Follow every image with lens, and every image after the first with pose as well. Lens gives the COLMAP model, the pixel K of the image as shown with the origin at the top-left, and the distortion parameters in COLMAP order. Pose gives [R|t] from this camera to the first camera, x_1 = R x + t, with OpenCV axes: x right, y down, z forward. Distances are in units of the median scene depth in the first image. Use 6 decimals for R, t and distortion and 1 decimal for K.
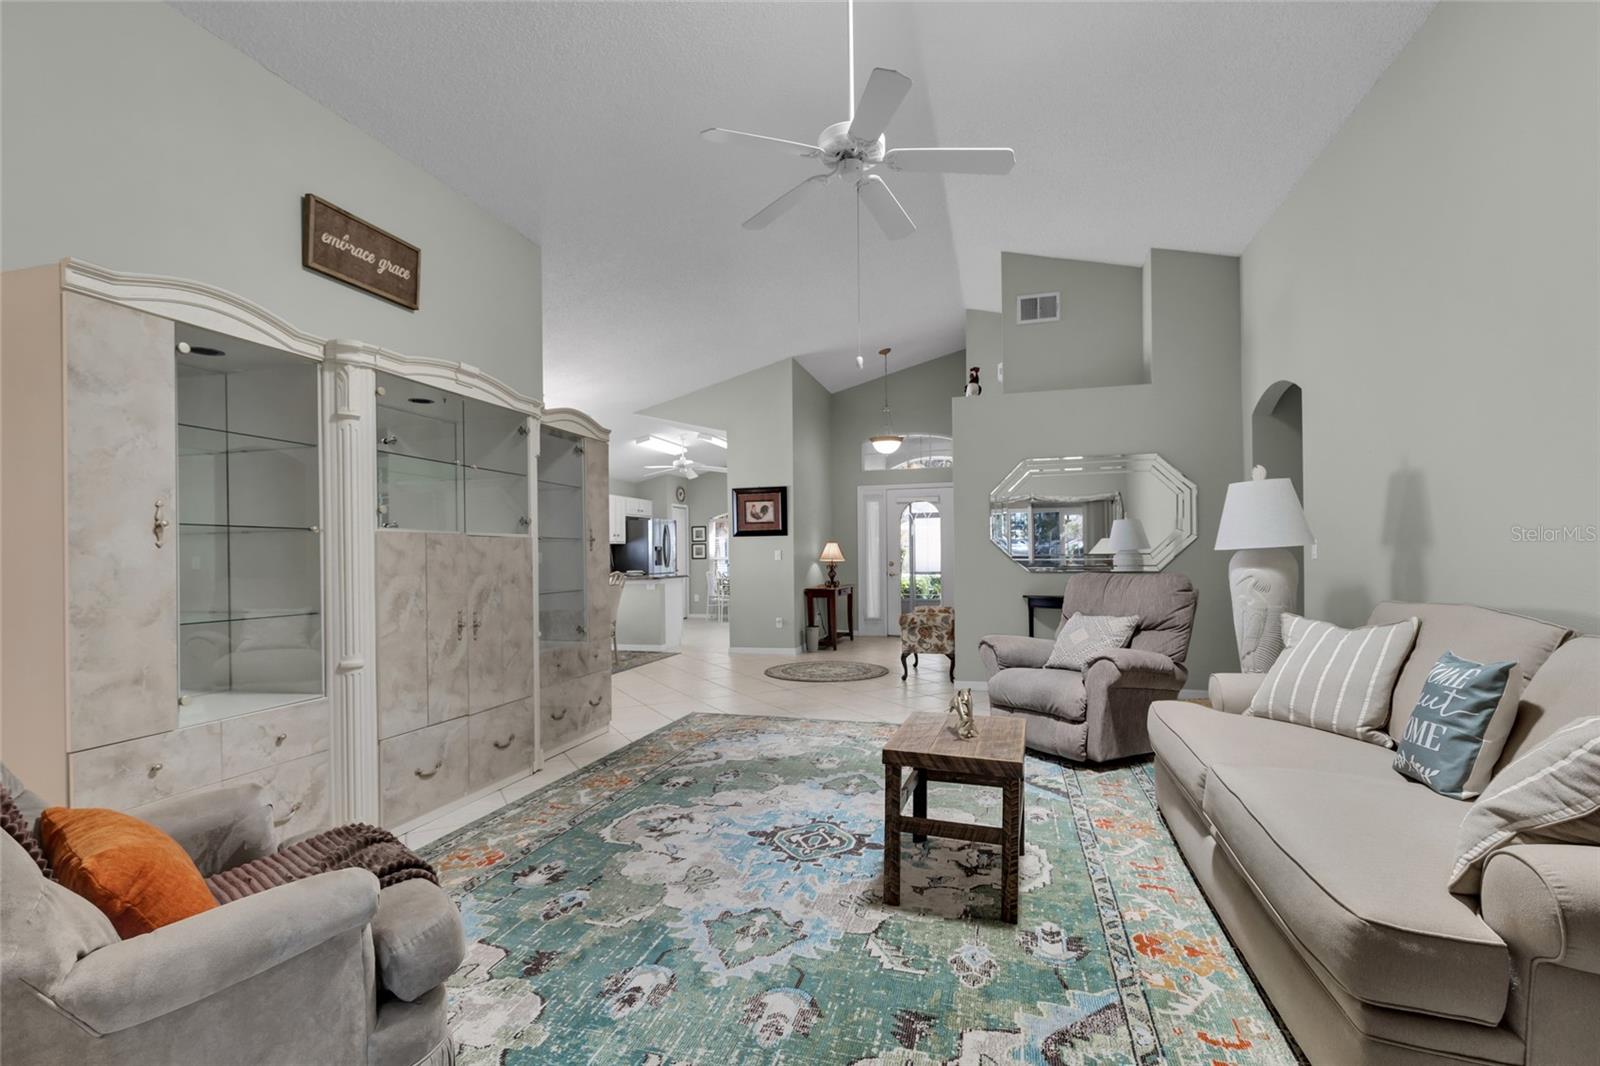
lens RADIAL K [[726.4, 0, 796.7], [0, 726.4, 544.9], [0, 0, 1]] dist [0.008851, -0.001172]
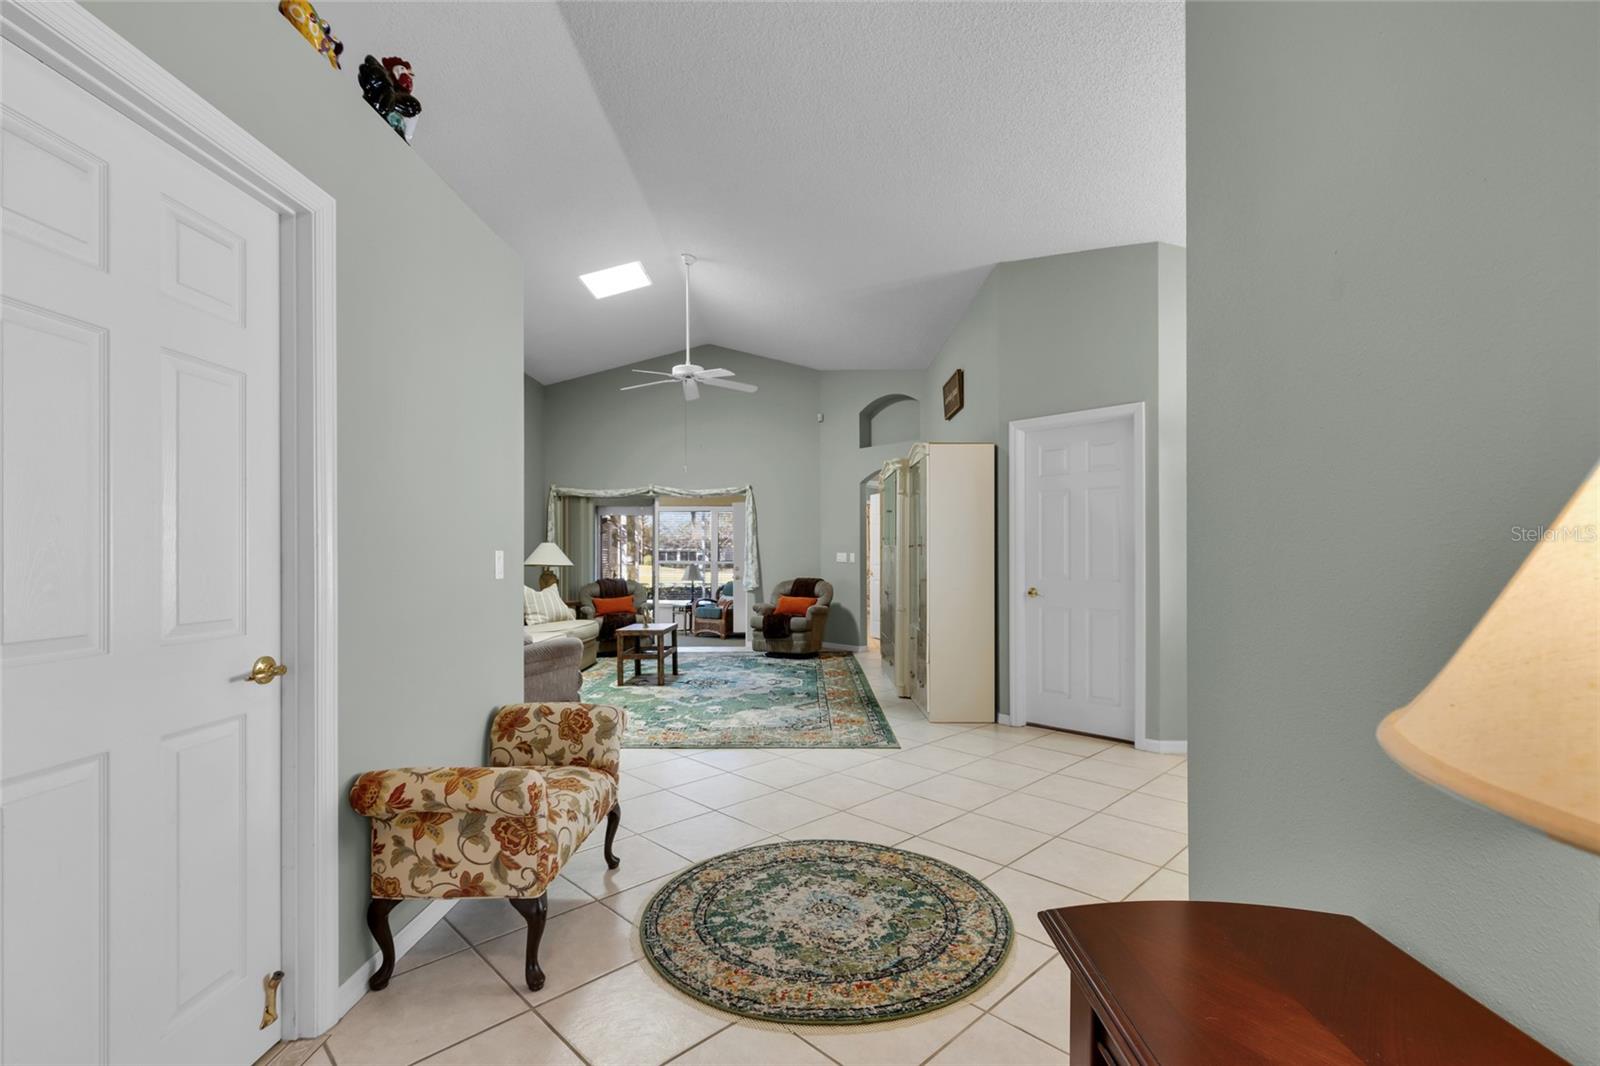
lens RADIAL K [[726.4, 0, 797.4], [0, 726.4, 547.8], [0, 0, 1]] dist [0.008851, -0.001172]
pose [[-0.965046, 0.011218, -0.261842, 0.264401], [0.016840, 0.999673, -0.019237, 0.019304], [0.261540, -0.022974, -0.964919, 2.520345]]
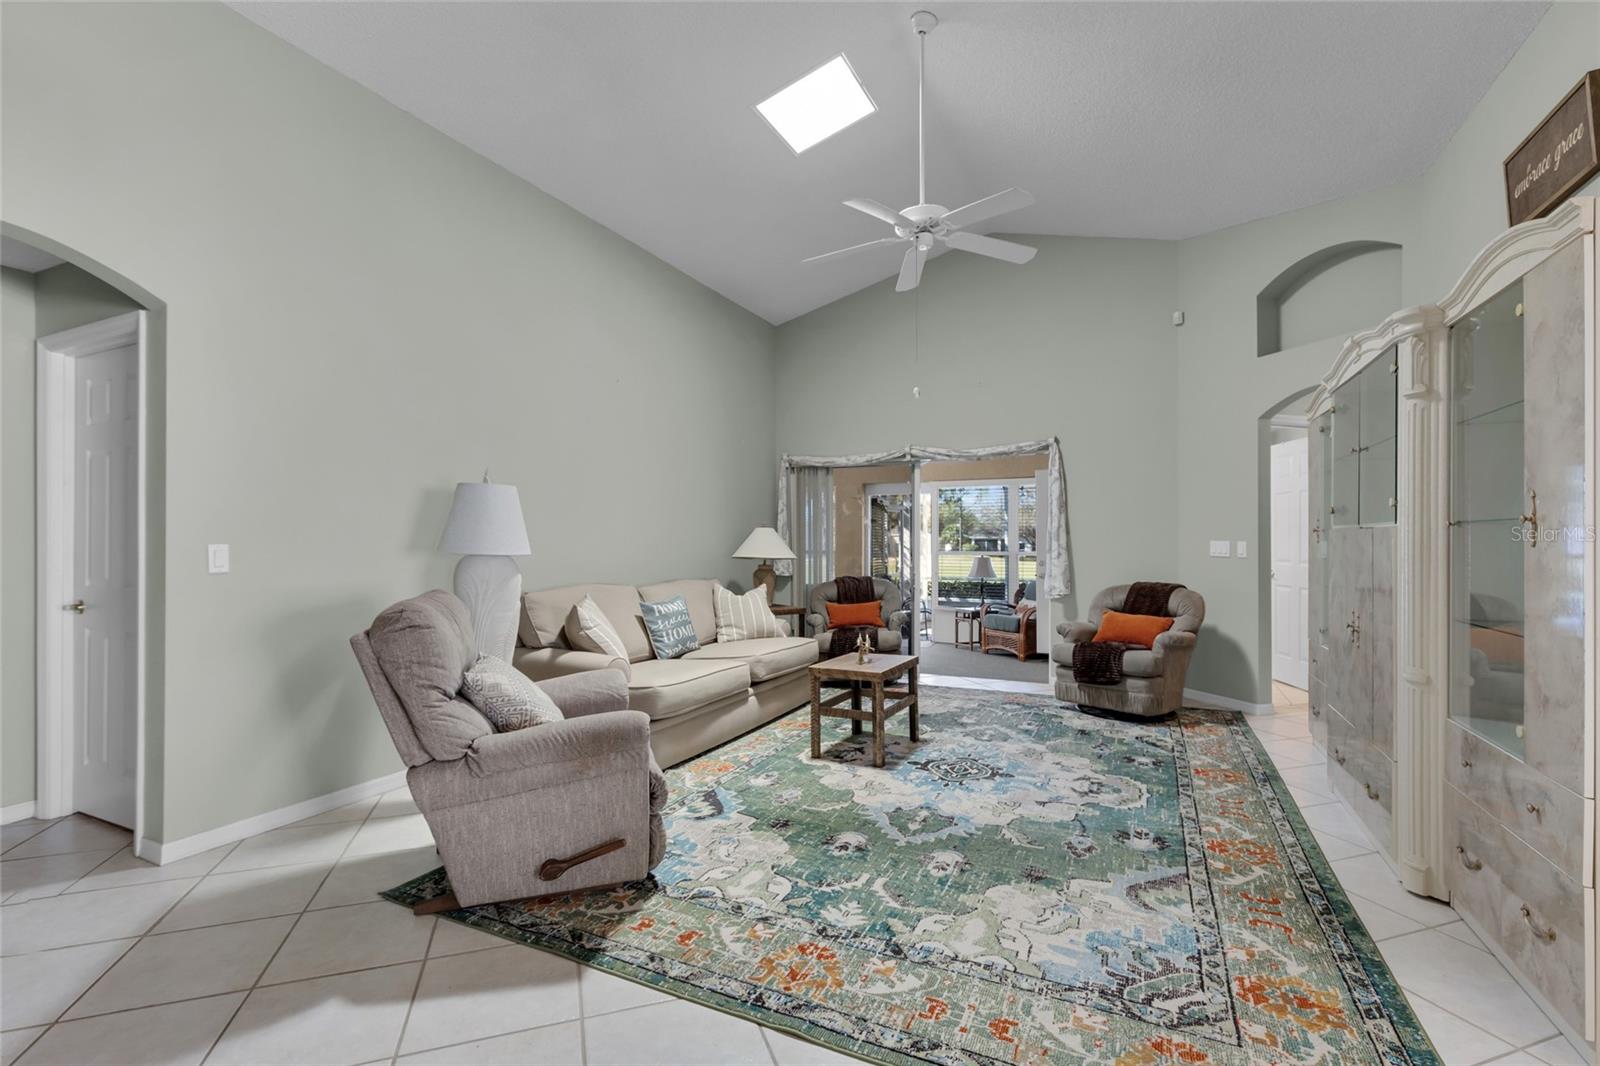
lens RADIAL K [[726.4, 0, 790.4], [0, 726.4, 541.4], [0, 0, 1]] dist [0.008851, -0.001172]
pose [[-0.983654, 0.014598, 0.179477, 0.063013], [0.011667, 0.999781, -0.017374, 0.008955], [-0.179691, -0.014996, -0.983609, 1.789309]]
